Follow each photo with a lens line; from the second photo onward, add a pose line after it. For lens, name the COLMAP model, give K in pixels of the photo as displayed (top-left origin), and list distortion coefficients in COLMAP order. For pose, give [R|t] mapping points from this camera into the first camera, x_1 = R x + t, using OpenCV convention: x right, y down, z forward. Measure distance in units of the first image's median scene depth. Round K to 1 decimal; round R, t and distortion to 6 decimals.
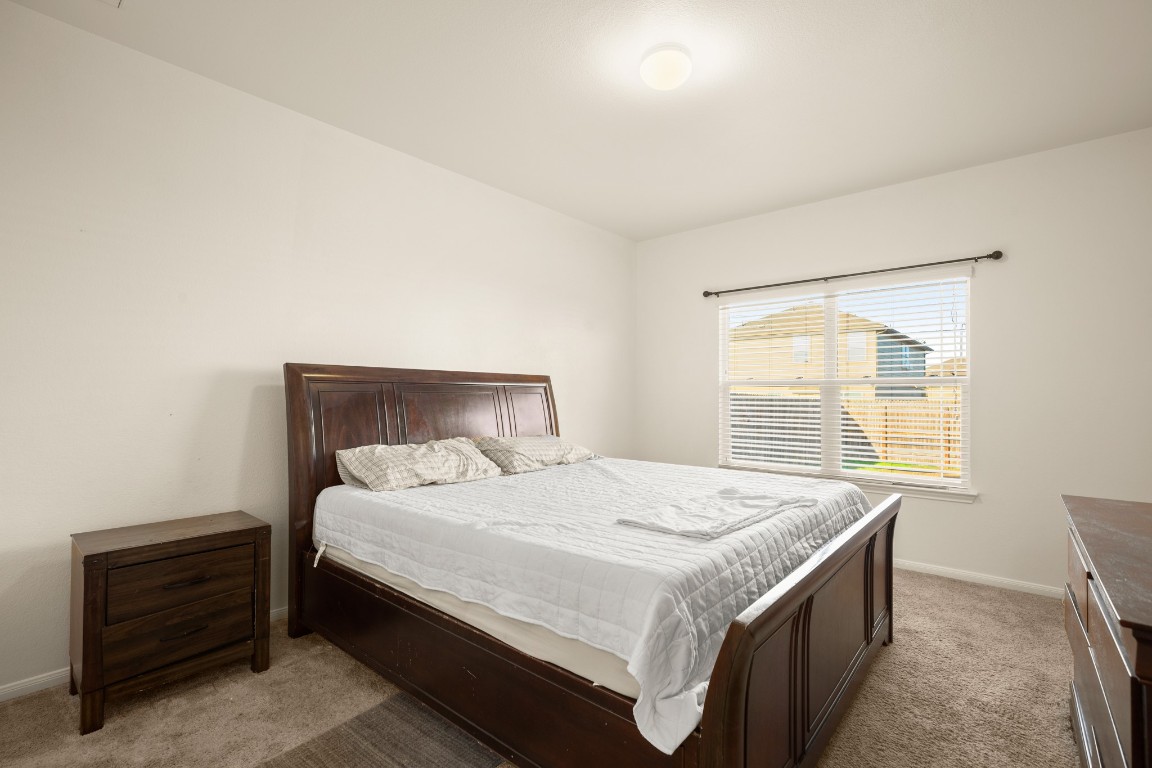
lens RADIAL K [[516.2, 0, 584.1], [0, 516.2, 394.9], [0, 0, 1]] dist [-0.002426, -0.000262]
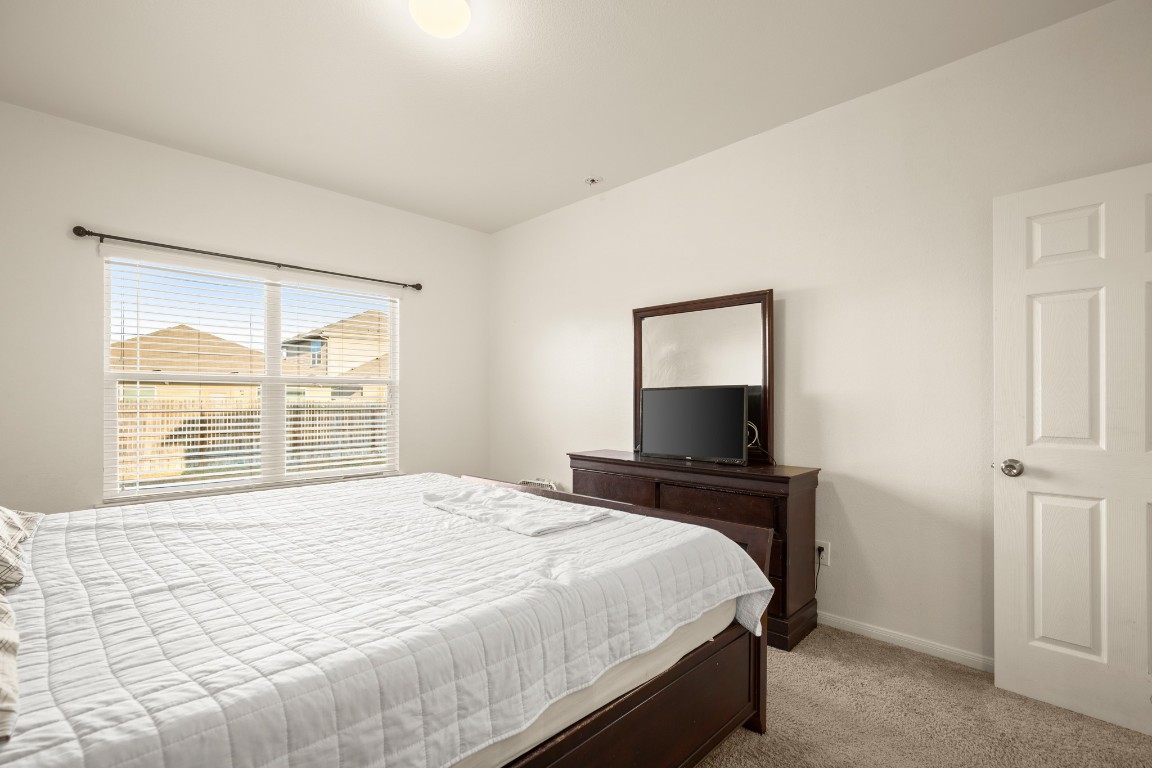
lens RADIAL K [[525.0, 0, 573.6], [0, 525.0, 399.4], [0, 0, 1]] dist [-0.002466, -0.000170]
pose [[0.095597, -0.007890, 0.995389, -0.472699], [-0.004502, 0.999955, 0.008359, 0.000049], [-0.995410, -0.005280, 0.095557, 0.475263]]
